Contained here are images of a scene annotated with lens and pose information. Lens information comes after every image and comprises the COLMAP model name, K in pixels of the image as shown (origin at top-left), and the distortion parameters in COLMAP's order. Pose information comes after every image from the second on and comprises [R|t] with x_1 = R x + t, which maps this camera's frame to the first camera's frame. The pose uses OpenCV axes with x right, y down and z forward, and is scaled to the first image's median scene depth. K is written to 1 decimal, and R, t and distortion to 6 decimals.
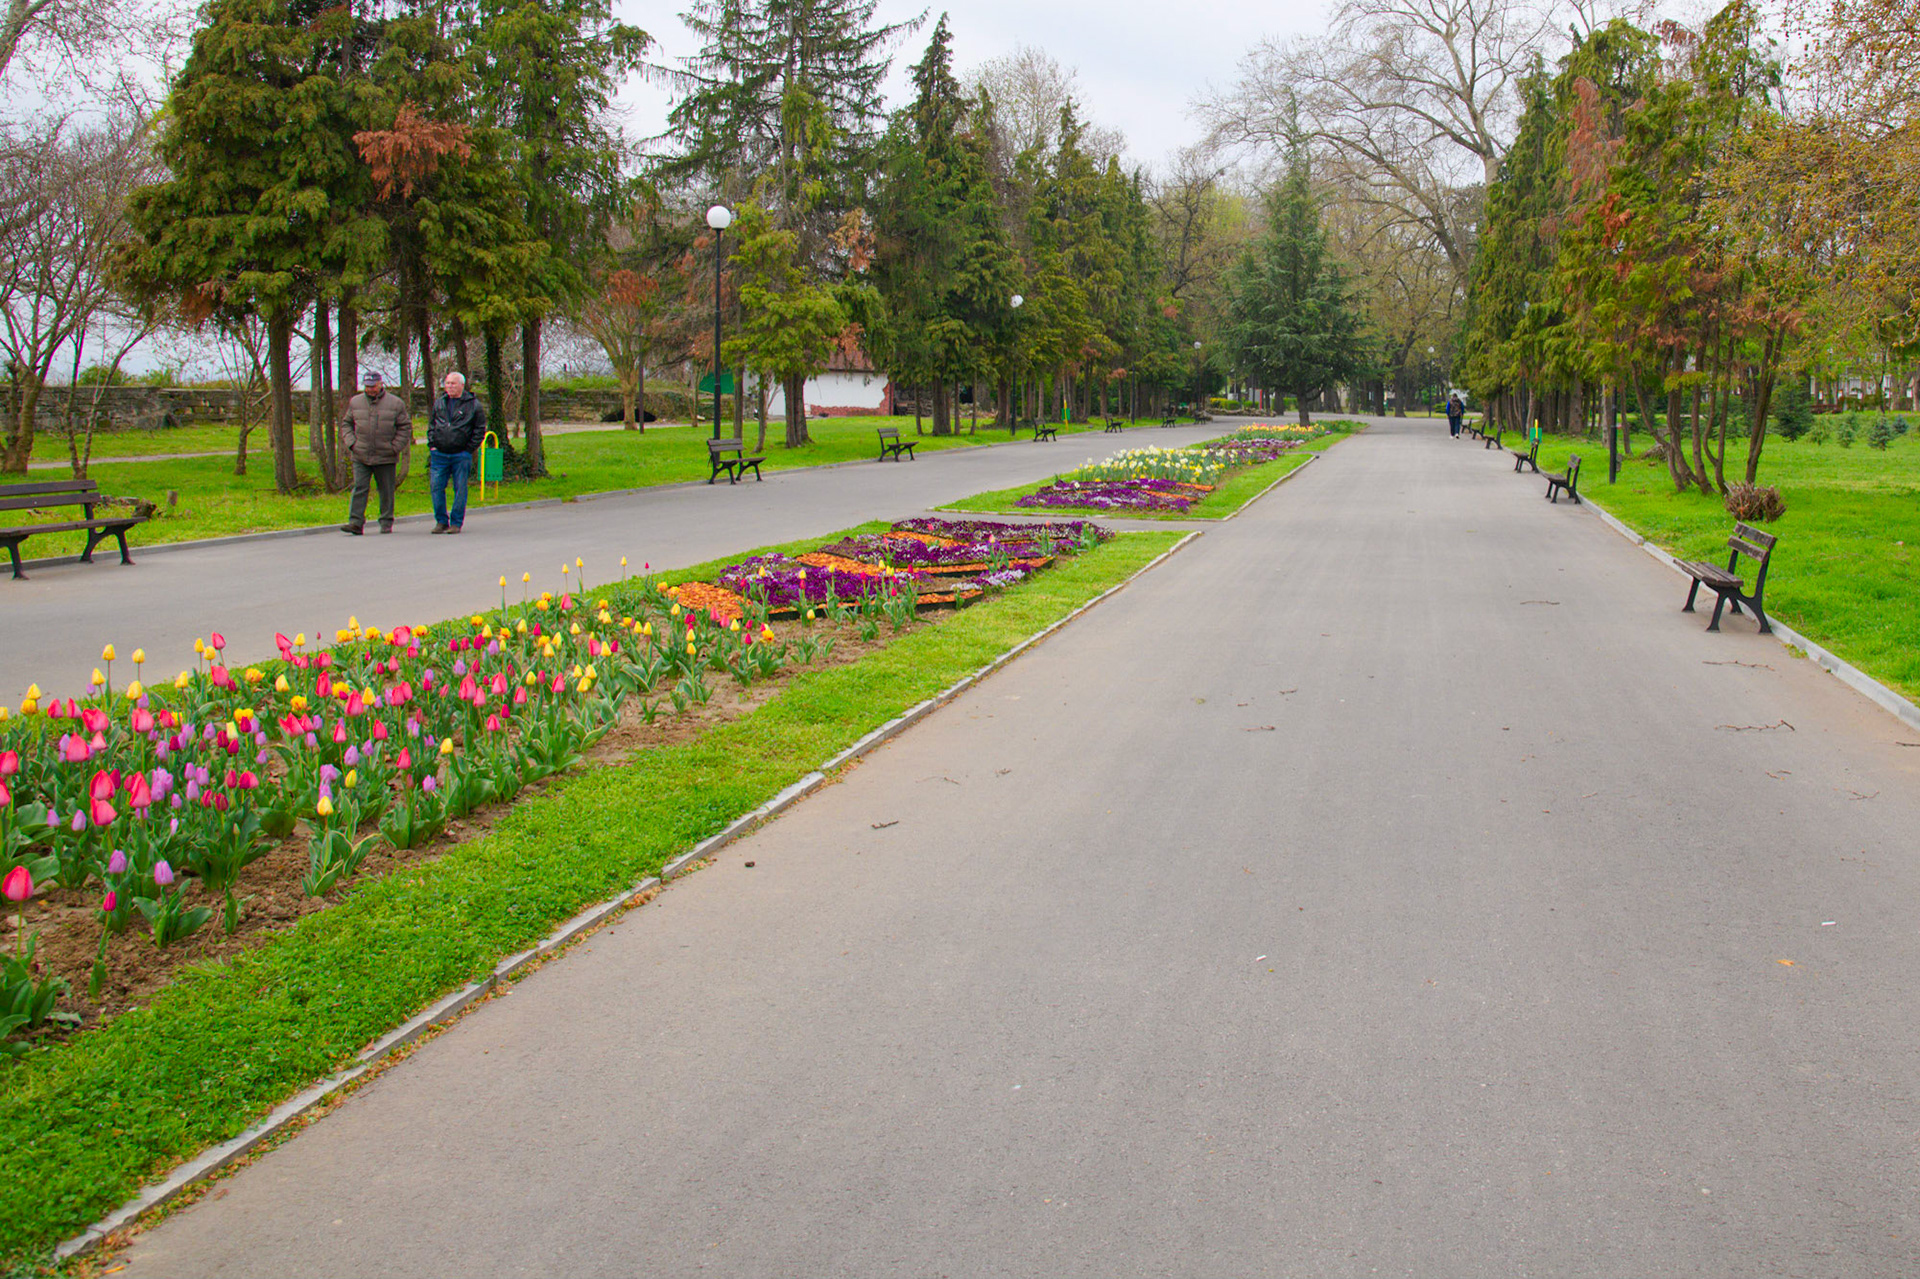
lens RADIAL K [[1977.8, 0, 960.0], [0, 1977.8, 639.5], [0, 0, 1]] dist [-0.004557, -0.011527]
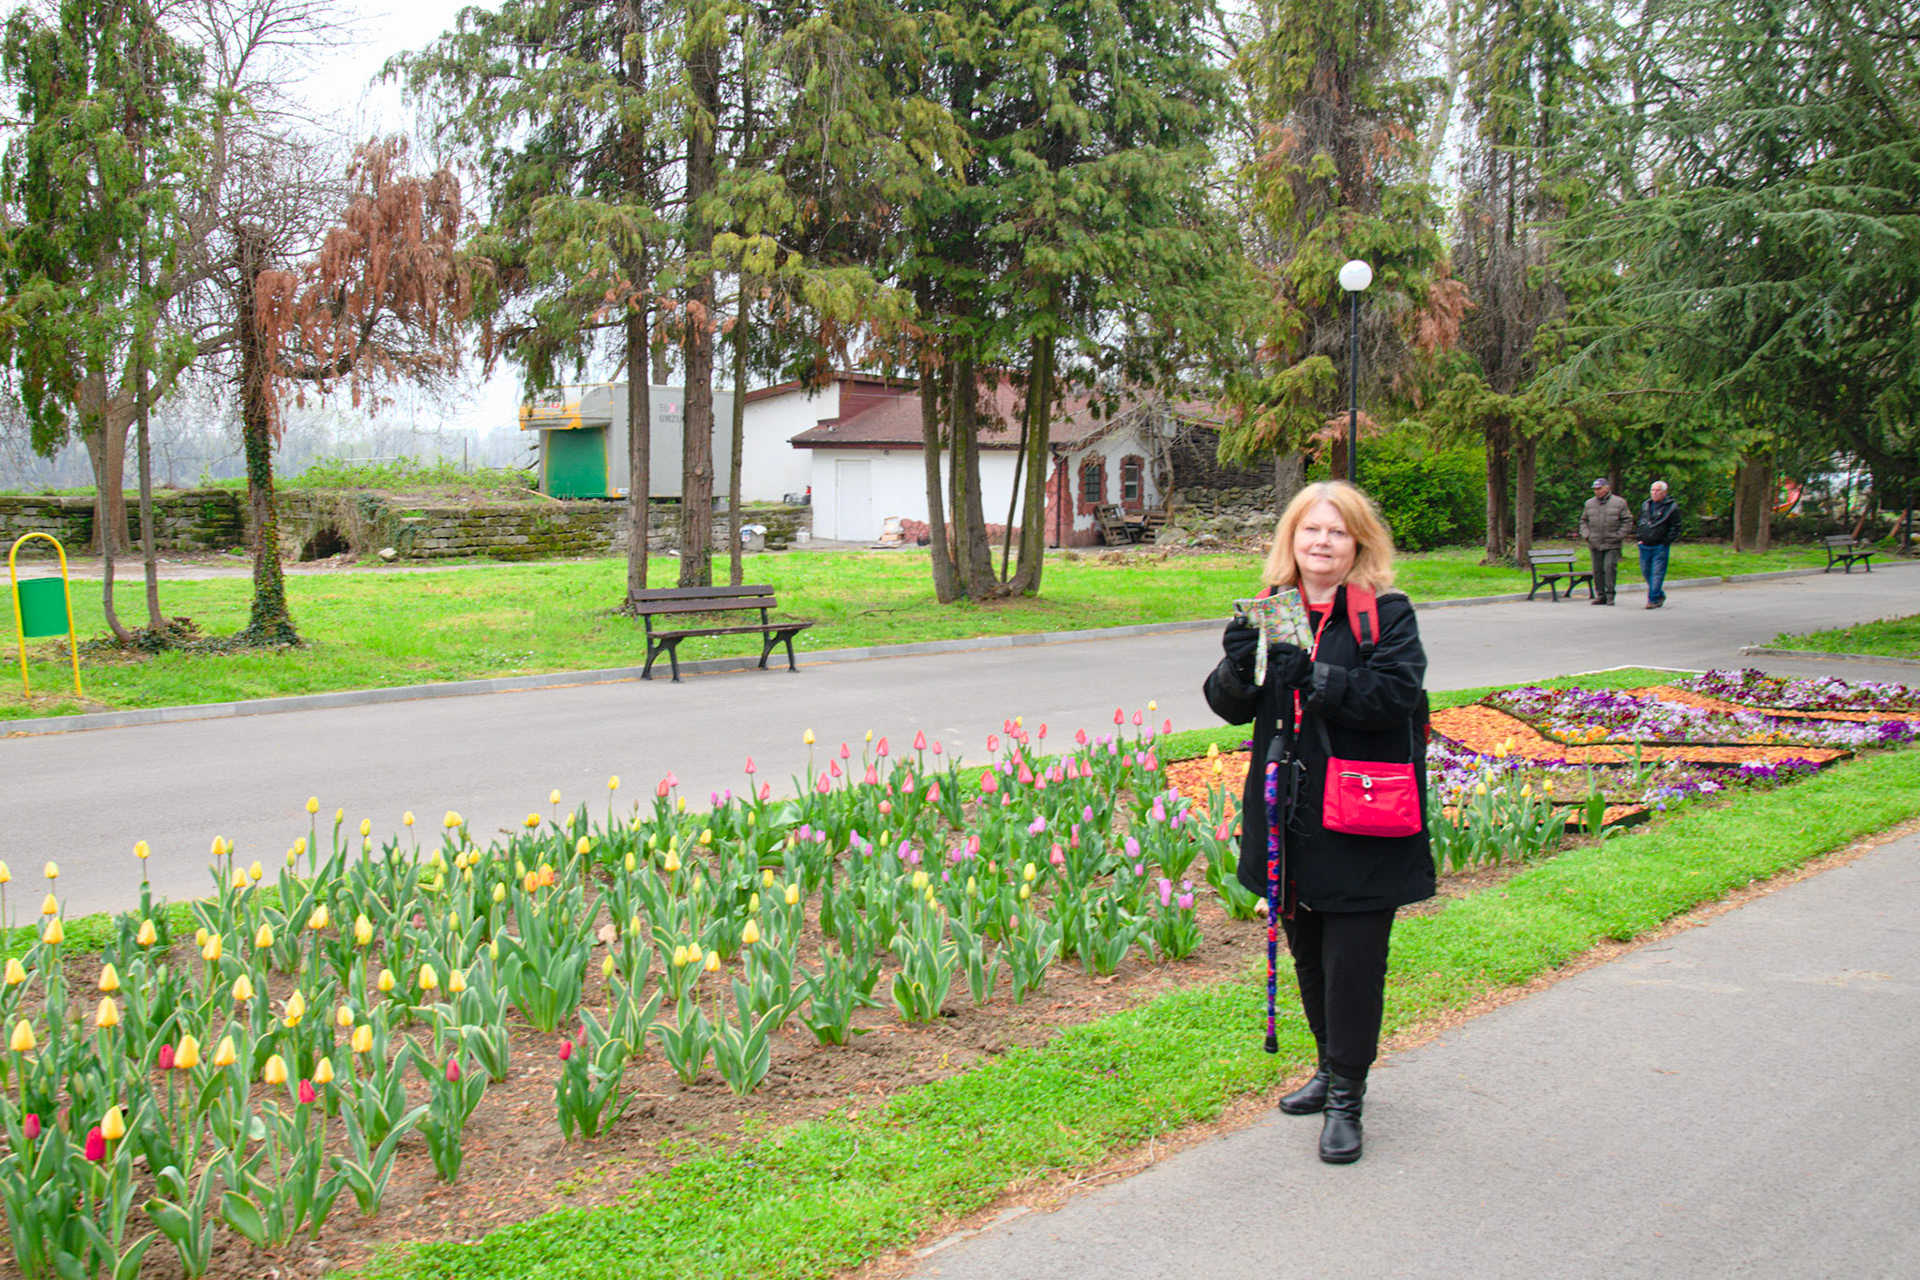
lens RADIAL K [[1977.8, 0, 960.0], [0, 1977.8, 640.0], [0, 0, 1]] dist [-0.004557, -0.011527]
pose [[0.889434, 0.045211, -0.454822, 0.076242], [-0.066848, 0.997263, -0.031596, -0.029566], [0.452149, 0.058507, 0.890022, 0.208948]]
